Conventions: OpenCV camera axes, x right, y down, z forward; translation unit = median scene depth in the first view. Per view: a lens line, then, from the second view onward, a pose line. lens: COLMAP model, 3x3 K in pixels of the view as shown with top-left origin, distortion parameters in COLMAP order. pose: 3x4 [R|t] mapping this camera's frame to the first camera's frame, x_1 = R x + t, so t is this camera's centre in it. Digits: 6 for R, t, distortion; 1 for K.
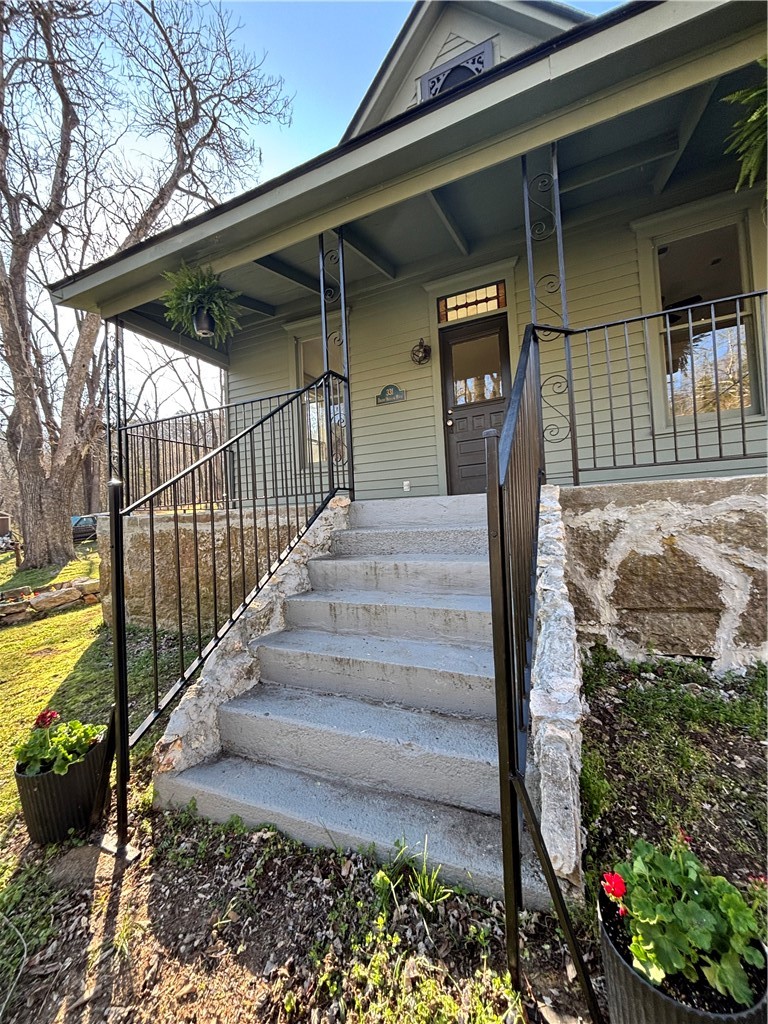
lens RADIAL K [[409.2, 0, 383.3], [0, 409.2, 508.8], [0, 0, 1]] dist [0.004545, 0.000287]
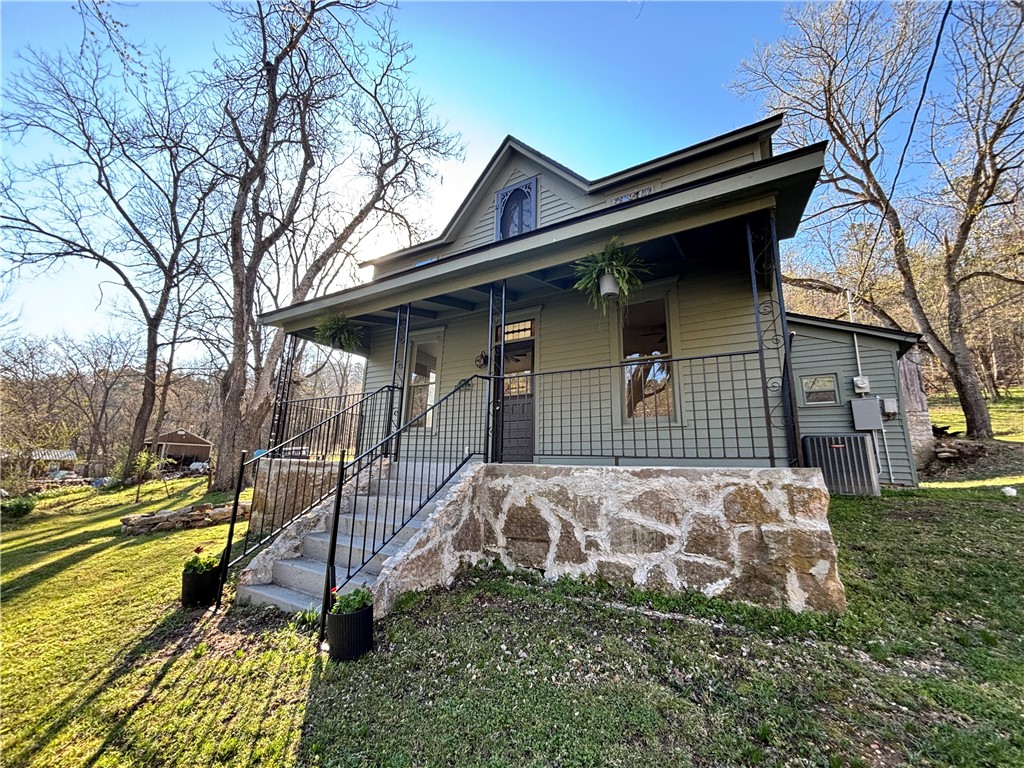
lens RADIAL K [[409.2, 0, 510.2], [0, 409.2, 384.3], [0, 0, 1]] dist [0.004545, 0.000287]
pose [[0.990606, 0.052554, -0.126246, 0.763978], [-0.074680, 0.981285, -0.177488, -0.087315], [0.114556, 0.185248, 0.975992, -0.810655]]
